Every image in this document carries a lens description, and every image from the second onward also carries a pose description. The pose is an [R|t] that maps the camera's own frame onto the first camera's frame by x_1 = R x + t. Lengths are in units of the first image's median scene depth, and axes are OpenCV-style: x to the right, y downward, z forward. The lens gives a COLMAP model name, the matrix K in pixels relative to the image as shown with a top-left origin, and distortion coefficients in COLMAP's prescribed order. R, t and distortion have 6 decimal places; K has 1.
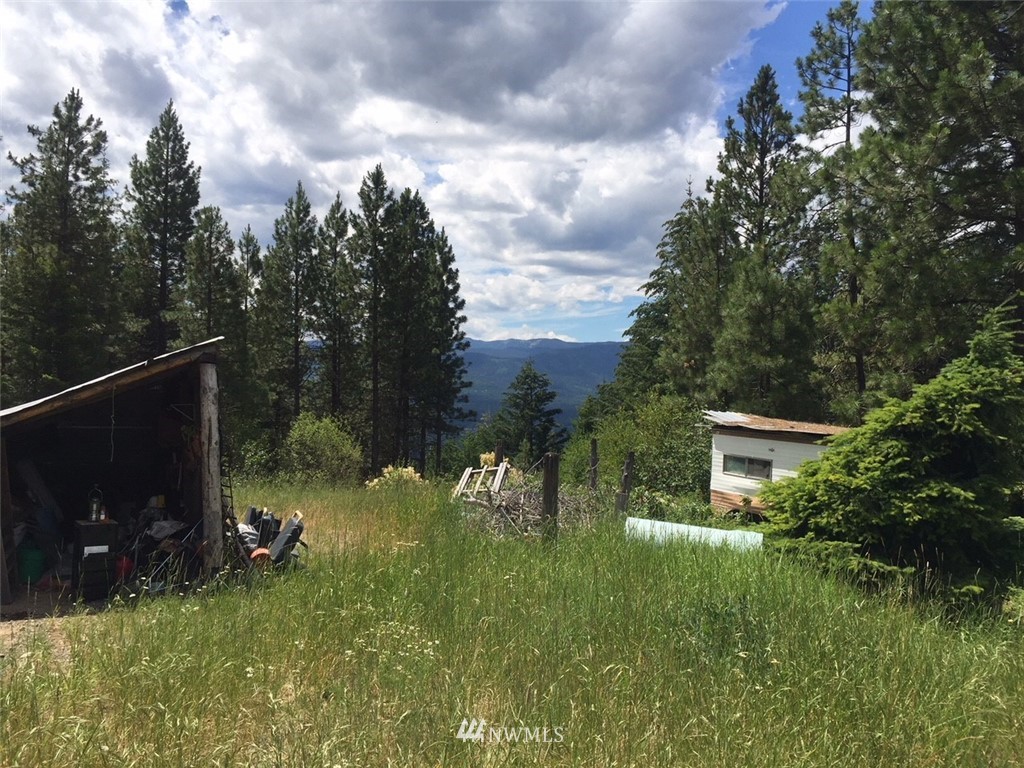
lens RADIAL K [[711.9, 0, 512.0], [0, 711.9, 384.0], [0, 0, 1]] dist [-0.003900, -0.000583]
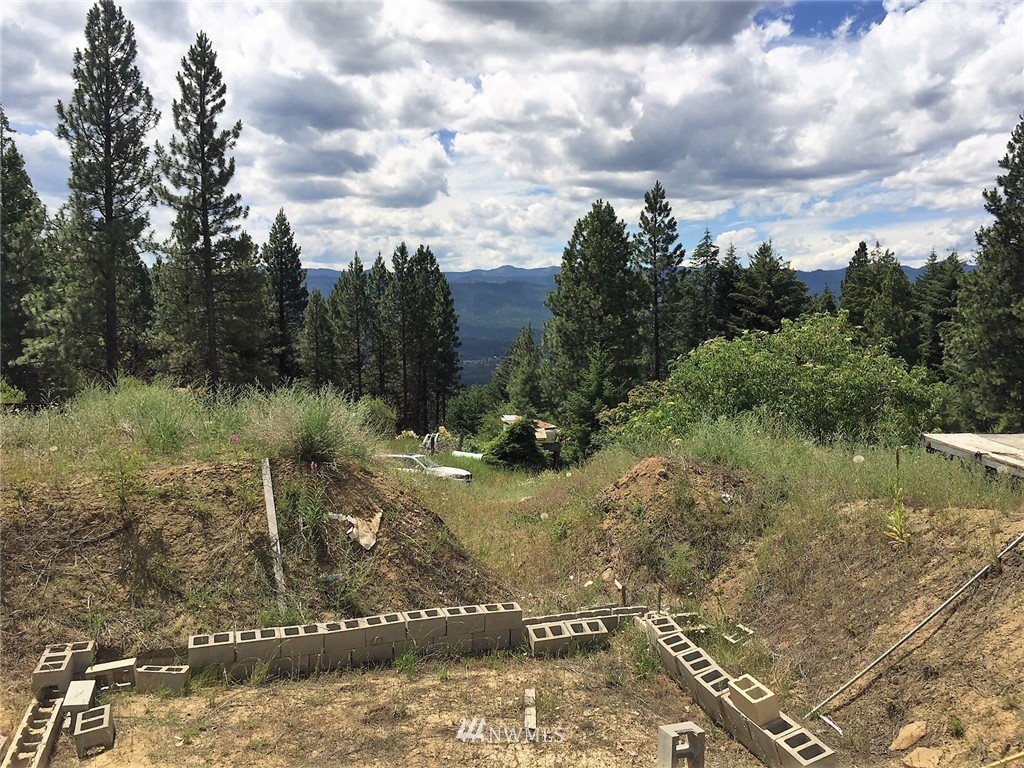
lens RADIAL K [[867.7, 0, 512.0], [0, 867.7, 384.0], [0, 0, 1]] dist [0.005236, 0.001312]
pose [[0.996143, -0.001295, -0.087730, 0.229987], [0.011237, 0.993540, 0.112926, -0.187837], [0.087017, -0.113476, 0.989723, -0.967076]]
